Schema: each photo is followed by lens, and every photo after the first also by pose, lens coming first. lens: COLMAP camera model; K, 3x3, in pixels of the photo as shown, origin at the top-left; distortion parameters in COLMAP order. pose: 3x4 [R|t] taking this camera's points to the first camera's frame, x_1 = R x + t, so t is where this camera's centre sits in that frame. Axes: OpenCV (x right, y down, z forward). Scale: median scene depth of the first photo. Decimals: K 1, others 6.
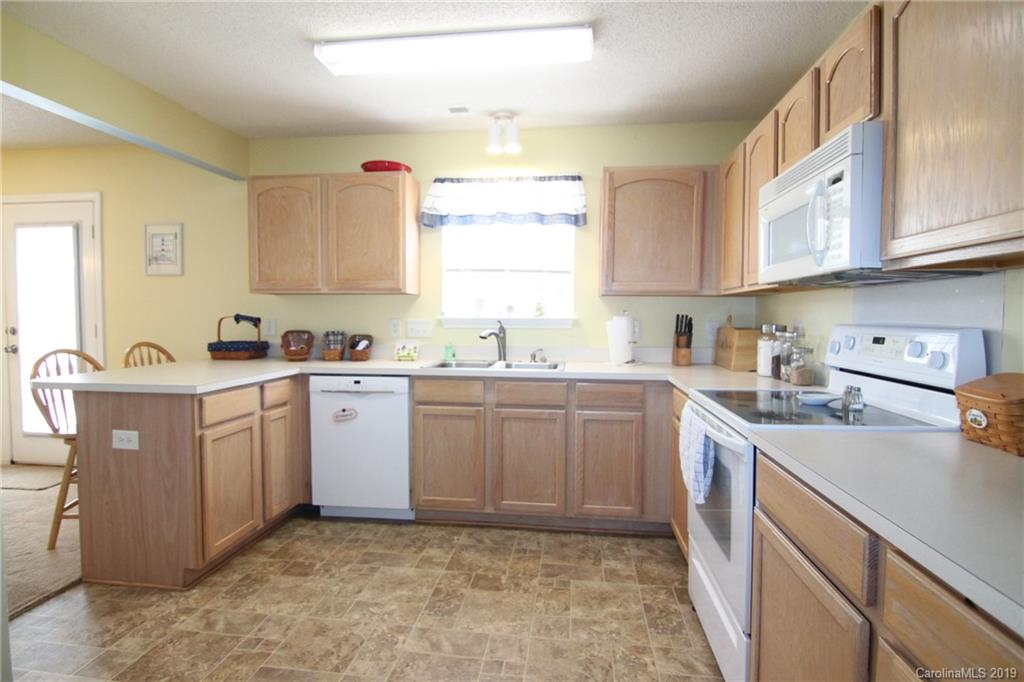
lens RADIAL K [[527.1, 0, 513.9], [0, 527.1, 337.0], [0, 0, 1]] dist [-0.004210, -0.012254]
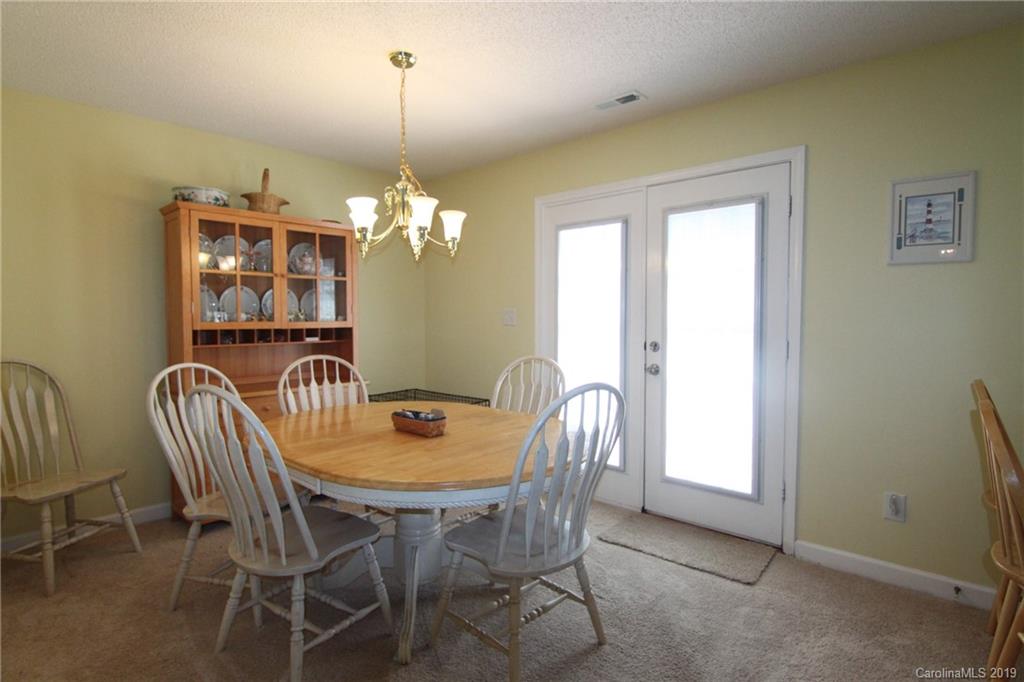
lens RADIAL K [[527.9, 0, 511.7], [0, 527.9, 334.2], [0, 0, 1]] dist [-0.001782, -0.014255]
pose [[0.817056, 0.013848, -0.576391, -0.862274], [-0.019391, 0.999806, -0.003466, -0.029122], [0.576232, 0.014009, 0.817166, 0.278812]]
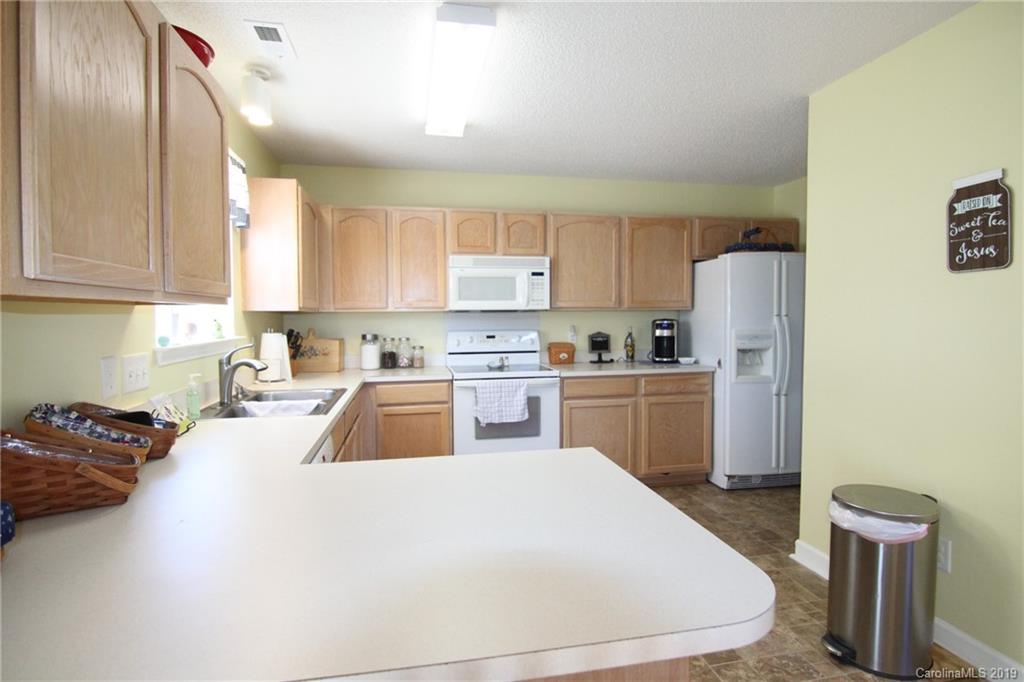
lens RADIAL K [[527.1, 0, 513.9], [0, 527.1, 337.0], [0, 0, 1]] dist [-0.004210, -0.012254]
pose [[-0.311371, -0.043233, 0.949305, -0.879984], [0.045074, 0.997168, 0.060197, -0.073409], [-0.949219, 0.061532, -0.308540, 0.927505]]
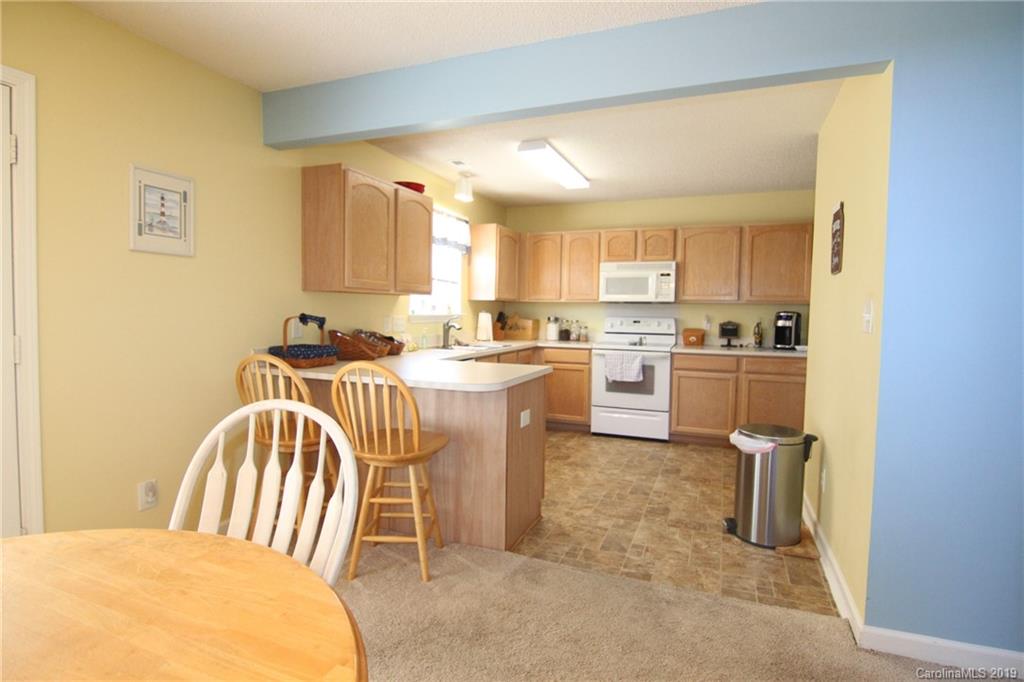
lens RADIAL K [[527.1, 0, 513.9], [0, 527.1, 337.0], [0, 0, 1]] dist [-0.004210, -0.012254]
pose [[0.257803, -0.053237, 0.964730, -1.431893], [0.028316, 0.998468, 0.047532, -0.041738], [-0.965783, 0.015063, 0.258915, 0.513602]]
